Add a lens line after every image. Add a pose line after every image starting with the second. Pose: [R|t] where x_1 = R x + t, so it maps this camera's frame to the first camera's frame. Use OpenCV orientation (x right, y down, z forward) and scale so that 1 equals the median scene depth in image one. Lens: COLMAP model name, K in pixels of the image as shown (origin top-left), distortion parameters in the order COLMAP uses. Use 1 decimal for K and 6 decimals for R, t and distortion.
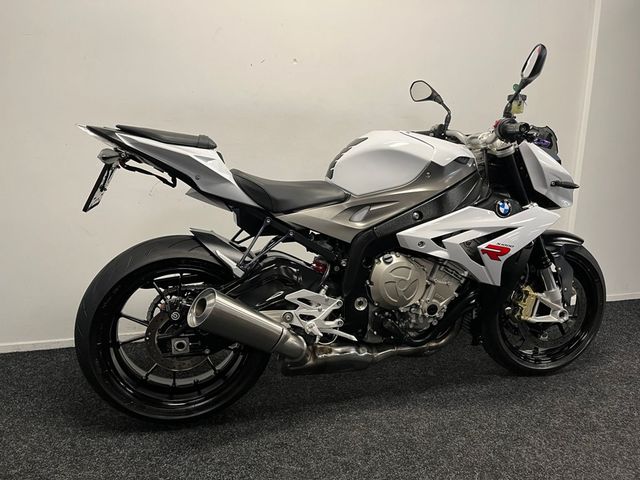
lens RADIAL K [[478.6, 0, 318.8], [0, 478.6, 235.7], [0, 0, 1]] dist [0.086235, -0.119110]
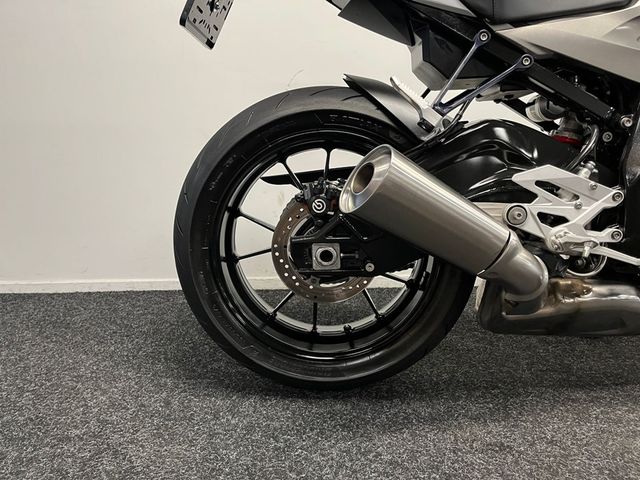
lens RADIAL K [[482.5, 0, 321.1], [0, 482.5, 237.6], [0, 0, 1]] dist [0.081487, -0.103265]
pose [[0.962108, 0.018995, -0.272008, -0.121103], [-0.019077, 0.999815, 0.002345, 0.189663], [0.272002, 0.002933, 0.962292, 0.393502]]
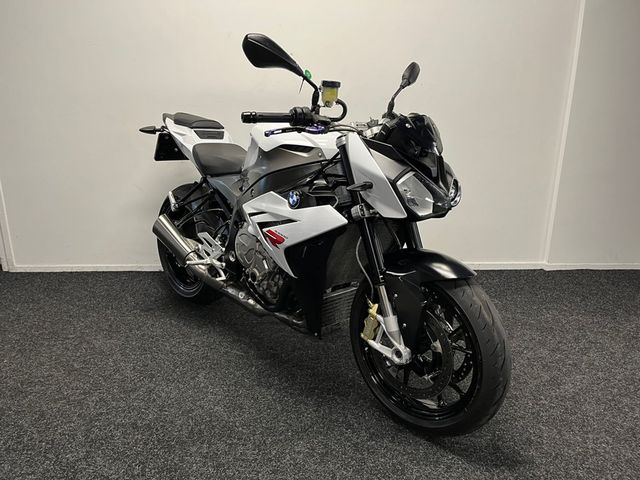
lens RADIAL K [[478.6, 0, 318.8], [0, 478.6, 235.7], [0, 0, 1]] dist [0.086235, -0.119110]
pose [[0.475945, 0.220755, -0.851319, 1.265390], [-0.191521, 0.970770, 0.144657, -0.136692], [0.858369, 0.094196, 0.504312, 0.557822]]
